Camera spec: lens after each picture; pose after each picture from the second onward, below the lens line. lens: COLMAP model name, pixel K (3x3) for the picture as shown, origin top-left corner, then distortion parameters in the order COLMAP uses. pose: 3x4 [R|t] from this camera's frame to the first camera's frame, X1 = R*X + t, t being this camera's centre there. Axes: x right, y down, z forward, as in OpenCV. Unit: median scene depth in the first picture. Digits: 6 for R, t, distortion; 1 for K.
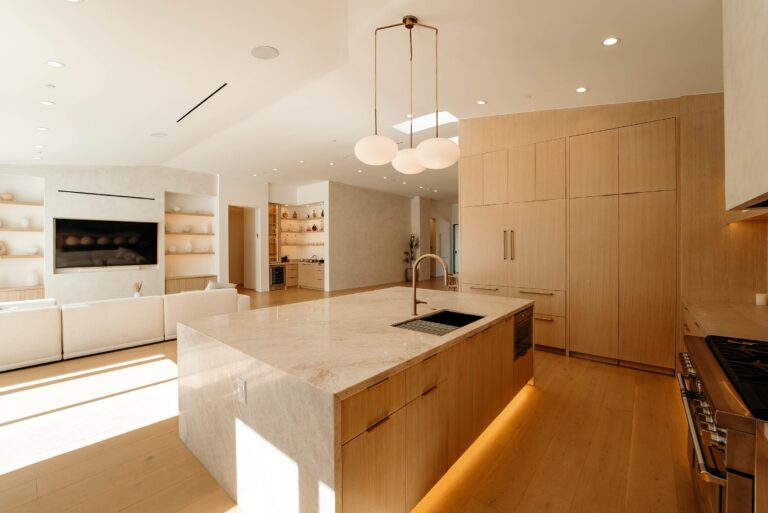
lens RADIAL K [[317.0, 0, 382.6], [0, 317.0, 247.4], [0, 0, 1]] dist [-0.018934, -0.000379]
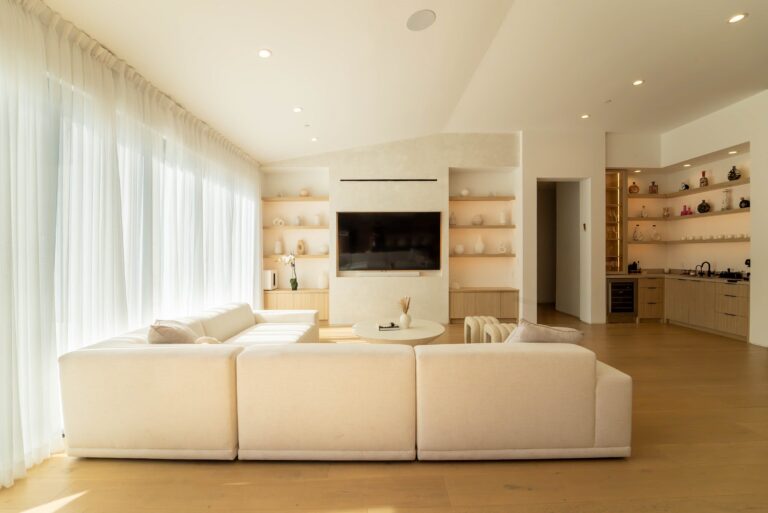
lens RADIAL K [[317.0, 0, 383.6], [0, 317.0, 251.9], [0, 0, 1]] dist [-0.018934, -0.000379]
pose [[0.652445, -0.000495, -0.757836, -0.208344], [-0.001861, 0.999996, -0.002256, 0.012174], [0.757834, 0.002882, 0.652441, 0.355521]]
